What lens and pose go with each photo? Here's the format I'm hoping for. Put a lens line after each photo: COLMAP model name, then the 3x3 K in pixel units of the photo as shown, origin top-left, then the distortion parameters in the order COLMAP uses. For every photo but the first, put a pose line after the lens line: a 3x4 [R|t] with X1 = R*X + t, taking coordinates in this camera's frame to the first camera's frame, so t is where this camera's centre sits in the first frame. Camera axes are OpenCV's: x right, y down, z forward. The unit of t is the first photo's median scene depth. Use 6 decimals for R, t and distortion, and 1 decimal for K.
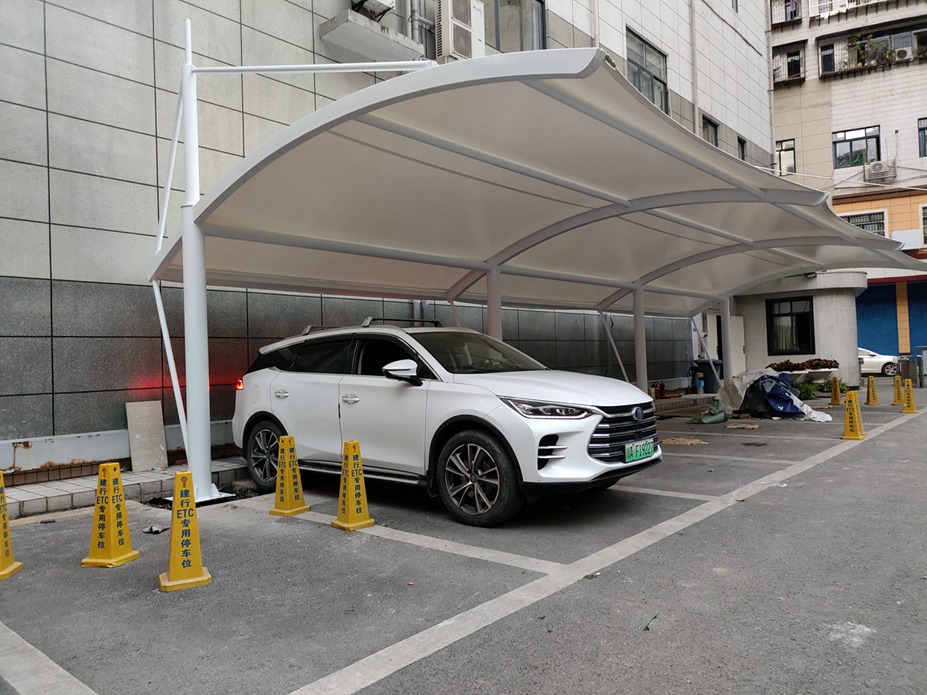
lens RADIAL K [[683.5, 0, 463.5], [0, 683.5, 343.8], [0, 0, 1]] dist [0.028209, -0.014650]
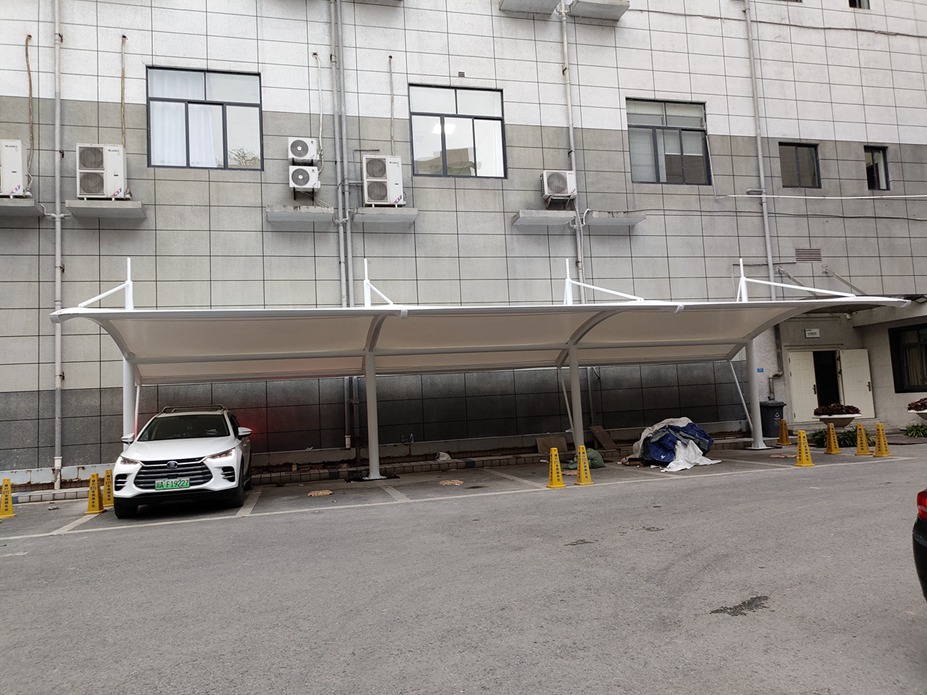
lens RADIAL K [[683.5, 0, 463.5], [0, 683.5, 343.8], [0, 0, 1]] dist [0.028209, -0.014650]
pose [[0.823577, -0.064154, -0.563565, 0.531631], [0.043542, 0.997802, -0.049955, -0.027143], [0.565531, 0.016603, 0.824560, -0.033683]]
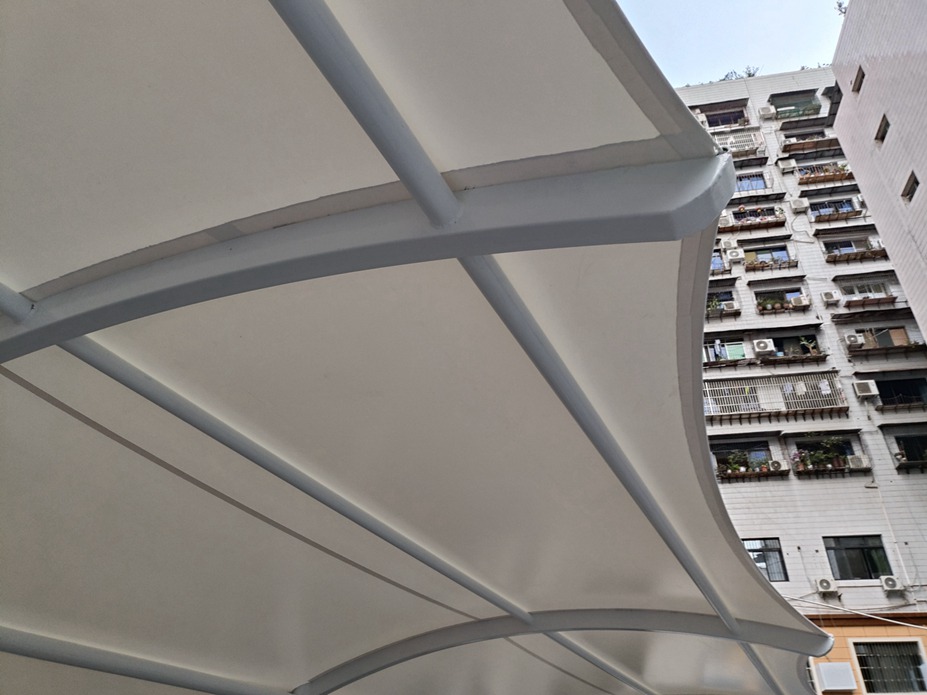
lens RADIAL K [[683.5, 0, 463.5], [0, 683.5, 343.8], [0, 0, 1]] dist [0.028209, -0.014650]
pose [[0.965022, 0.190311, 0.180319, 0.162924], [-0.060795, 0.831490, -0.552204, -0.024275], [-0.255024, 0.521926, 0.813975, 0.334469]]
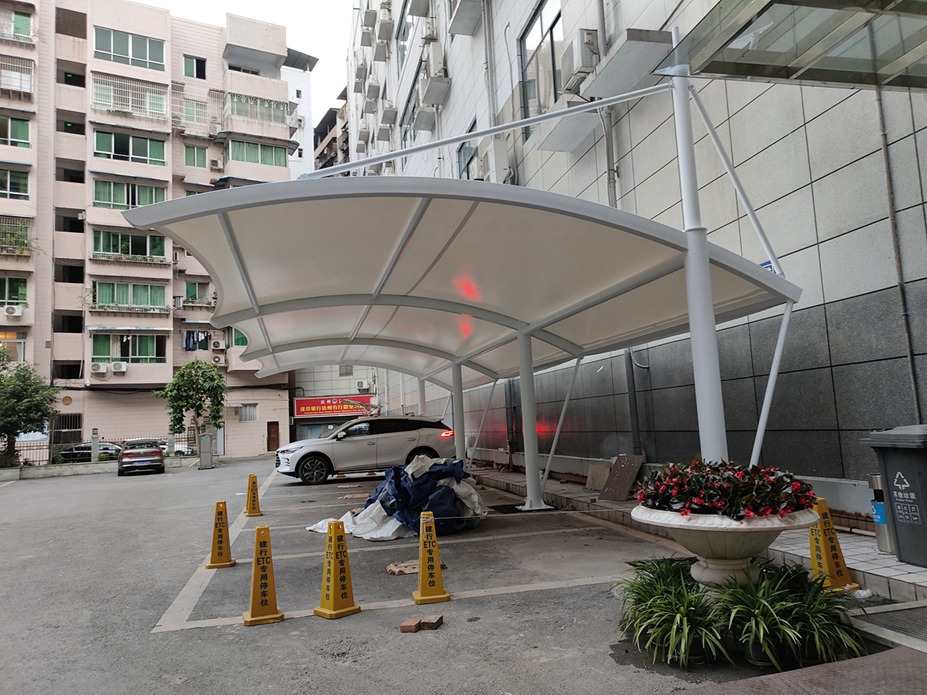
lens RADIAL K [[683.5, 0, 463.5], [0, 683.5, 343.8], [0, 0, 1]] dist [0.028209, -0.014650]
pose [[-0.576617, -0.037310, -0.816162, 0.640295], [0.089480, 0.990064, -0.108477, 0.004927], [0.812100, -0.135580, -0.567549, 0.973053]]
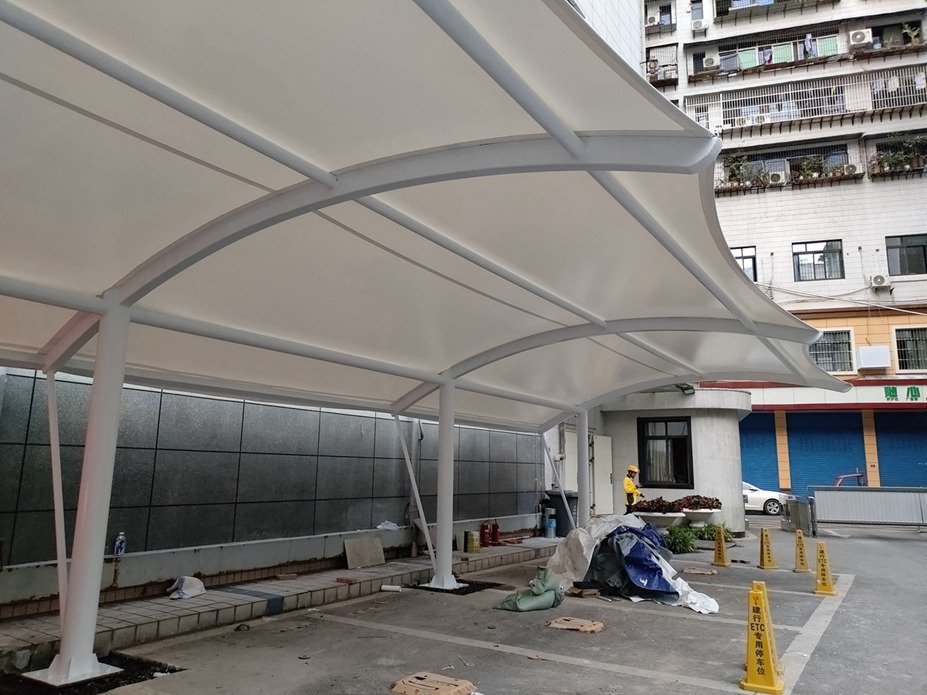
lens RADIAL K [[683.5, 0, 463.5], [0, 683.5, 343.8], [0, 0, 1]] dist [0.028209, -0.014650]
pose [[0.986898, 0.076761, 0.141913, 0.122930], [-0.053281, 0.985283, -0.162414, -0.008007], [-0.152291, 0.152725, 0.976464, 0.239881]]
